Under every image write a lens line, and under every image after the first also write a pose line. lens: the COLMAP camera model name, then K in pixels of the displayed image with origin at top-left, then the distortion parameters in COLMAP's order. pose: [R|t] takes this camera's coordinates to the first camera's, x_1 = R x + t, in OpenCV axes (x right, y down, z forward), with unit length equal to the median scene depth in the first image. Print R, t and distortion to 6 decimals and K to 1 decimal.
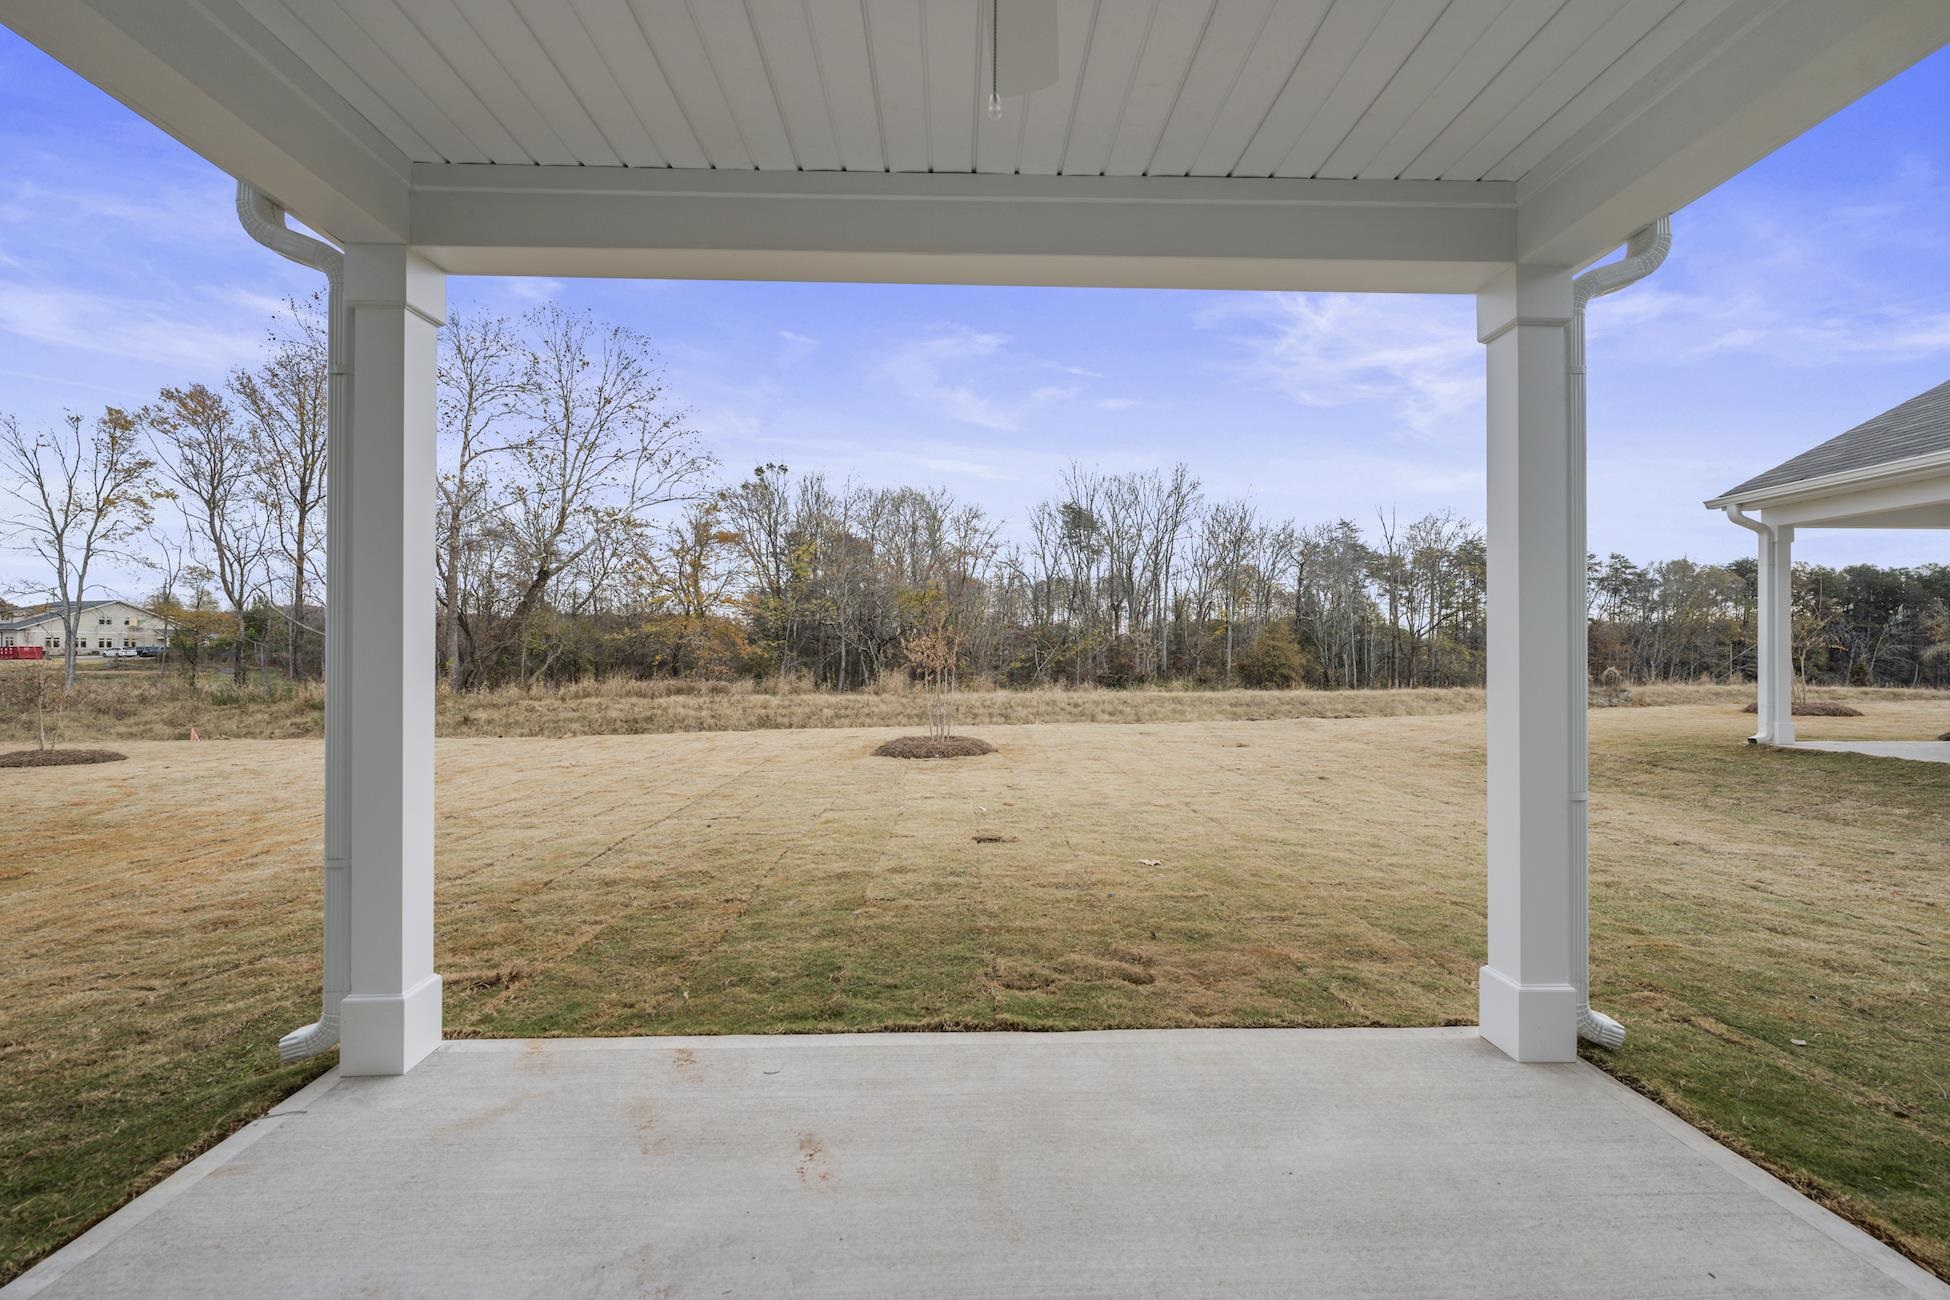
lens RADIAL K [[790.6, 0, 961.7], [0, 790.6, 649.1], [0, 0, 1]] dist [0.018502, -0.001286]
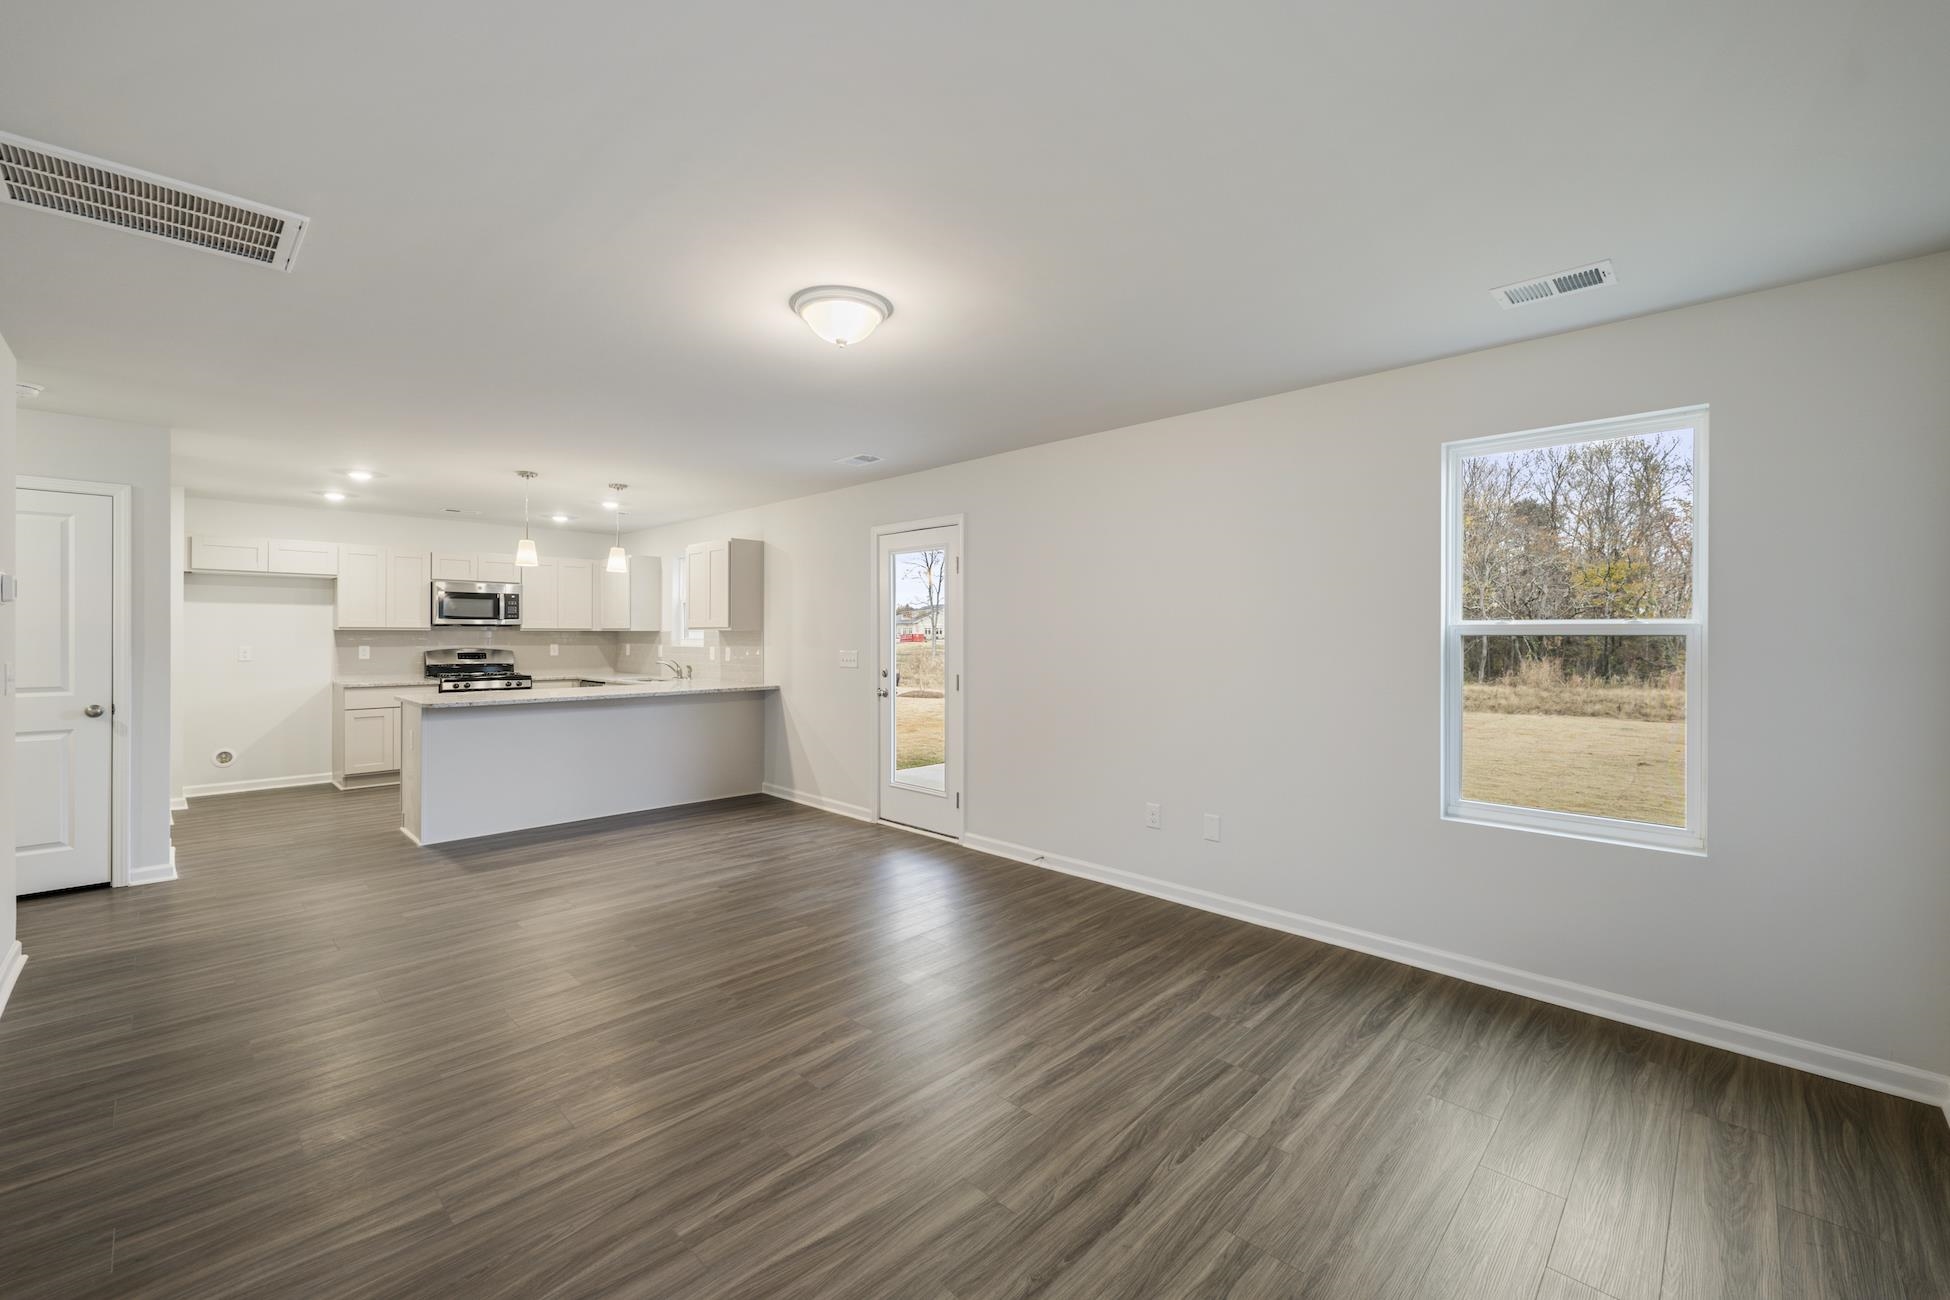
lens RADIAL K [[790.6, 0, 963.9], [0, 790.6, 640.6], [0, 0, 1]] dist [0.018502, -0.001286]
pose [[0.697347, 0.002483, -0.716729, 0.112586], [0.004889, 0.999954, 0.008221, -0.006016], [0.716717, -0.009237, 0.697303, -0.096392]]
